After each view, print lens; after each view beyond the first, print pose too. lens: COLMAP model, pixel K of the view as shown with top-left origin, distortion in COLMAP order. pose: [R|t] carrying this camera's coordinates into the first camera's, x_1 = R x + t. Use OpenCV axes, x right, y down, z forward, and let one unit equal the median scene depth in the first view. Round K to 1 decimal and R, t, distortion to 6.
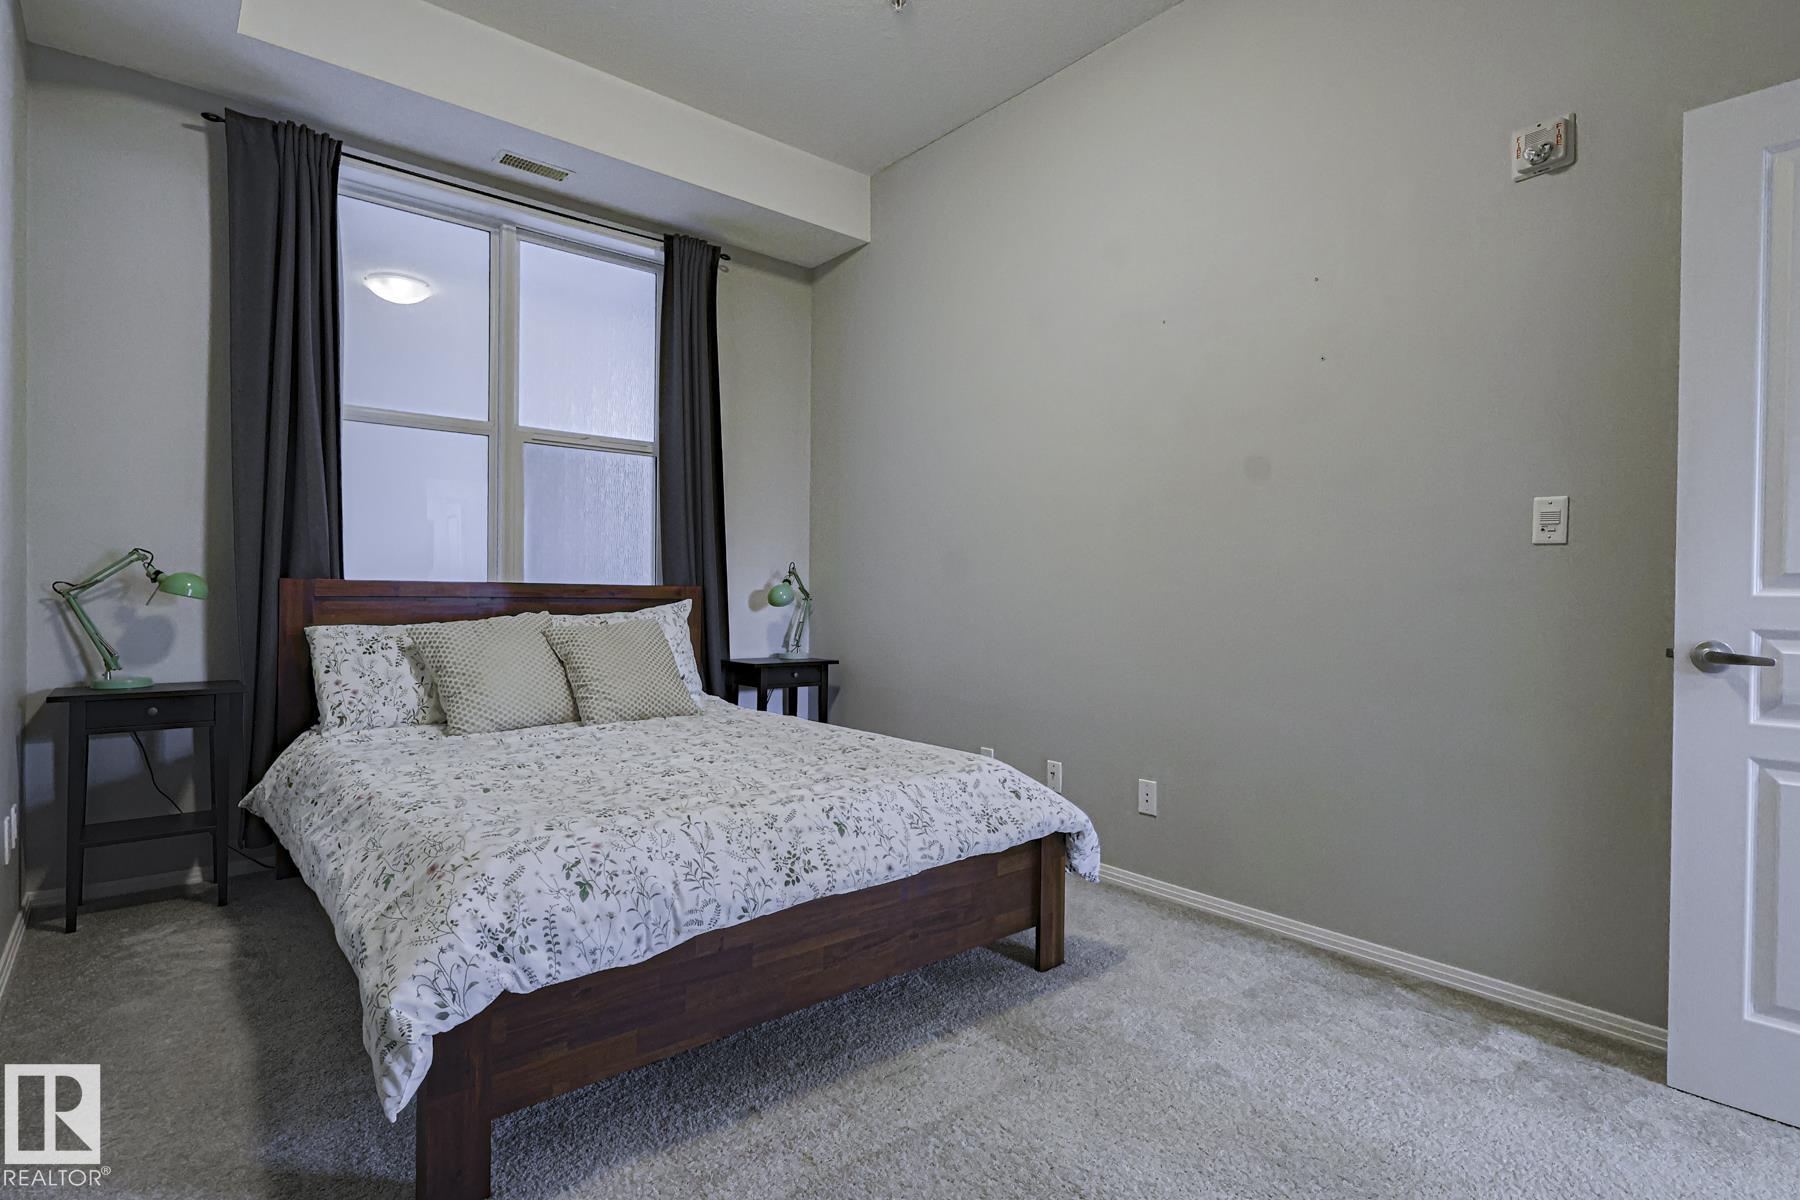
lens RADIAL K [[884.0, 0, 887.1], [0, 884.0, 601.1], [0, 0, 1]] dist [-0.004734, 0.003955]
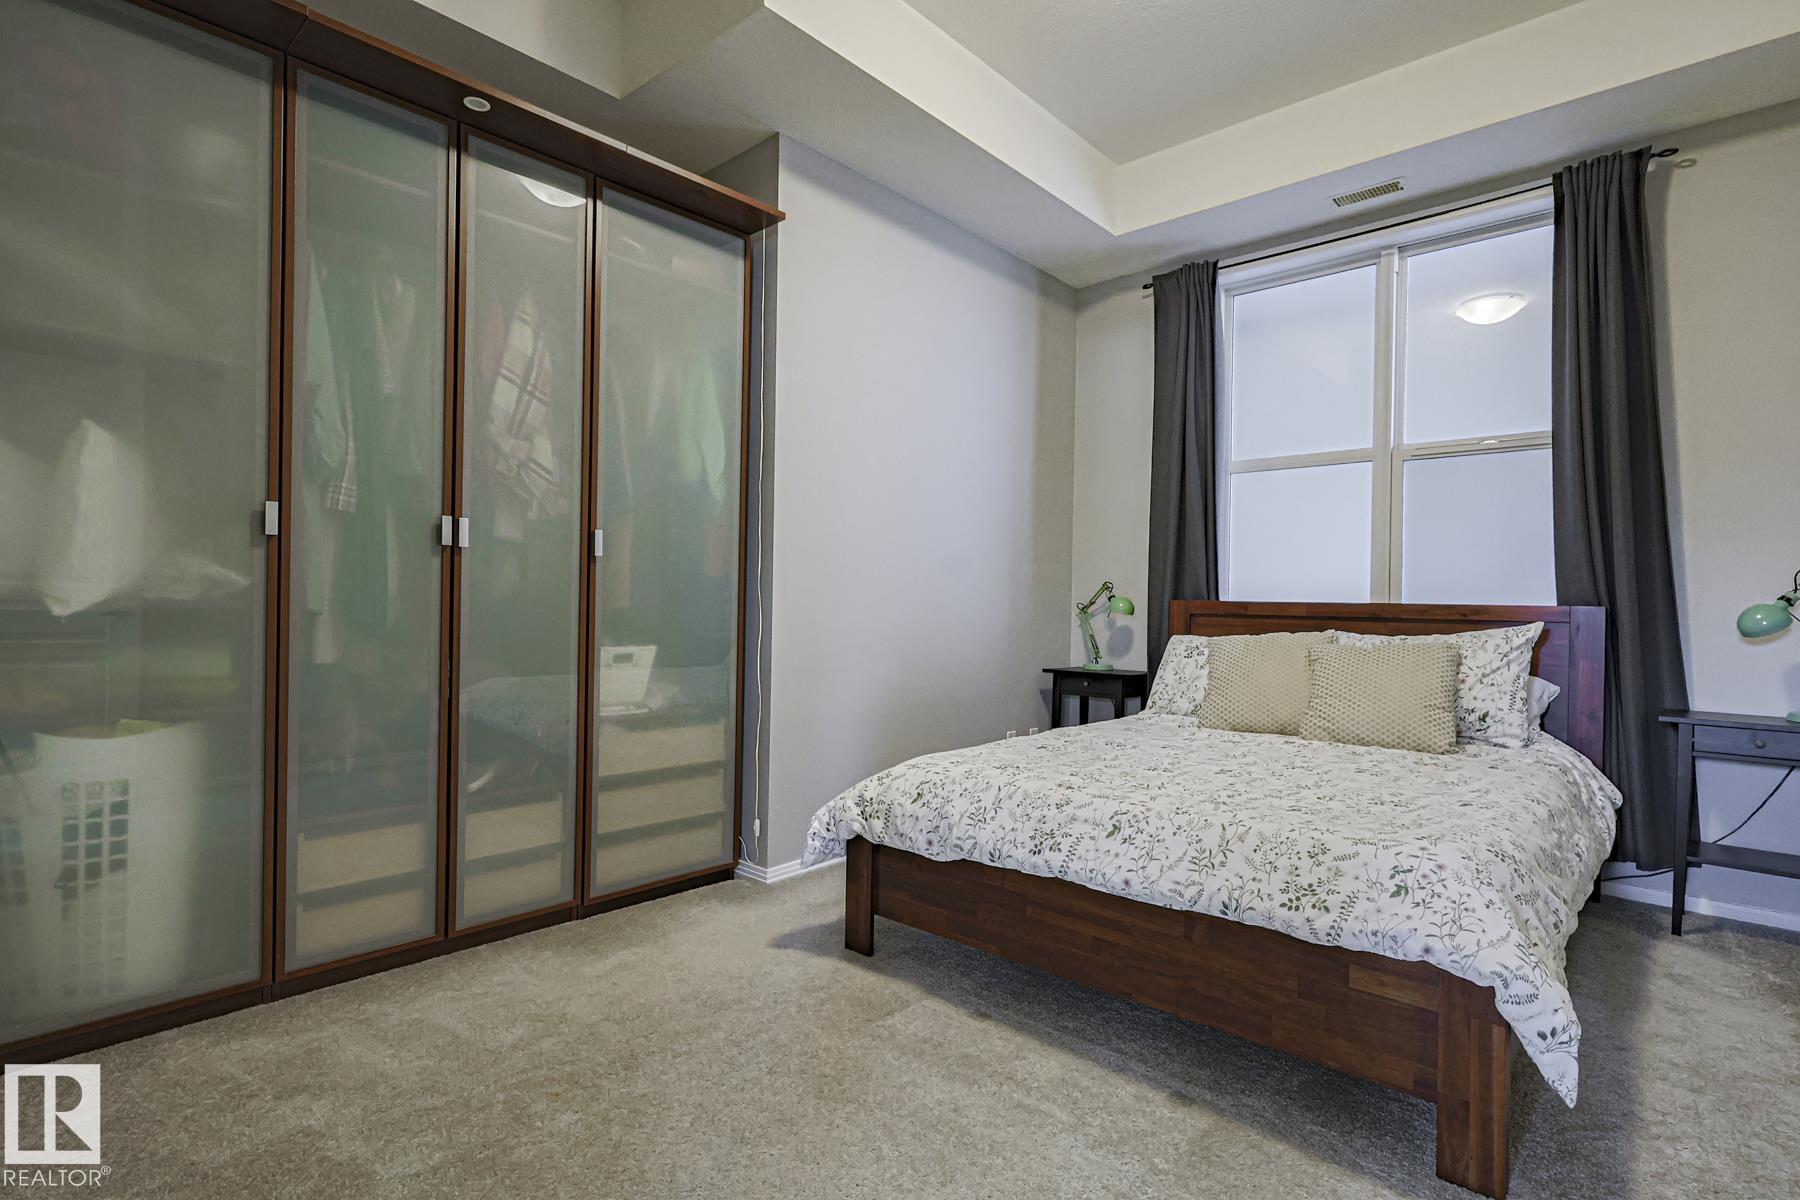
lens RADIAL K [[884.0, 0, 894.0], [0, 884.0, 601.8], [0, 0, 1]] dist [-0.004734, 0.003955]
pose [[0.140474, -0.009520, -0.990039, 0.575213], [-0.022249, 0.999671, -0.012769, 0.003591], [0.989834, 0.023821, 0.140216, 0.361100]]
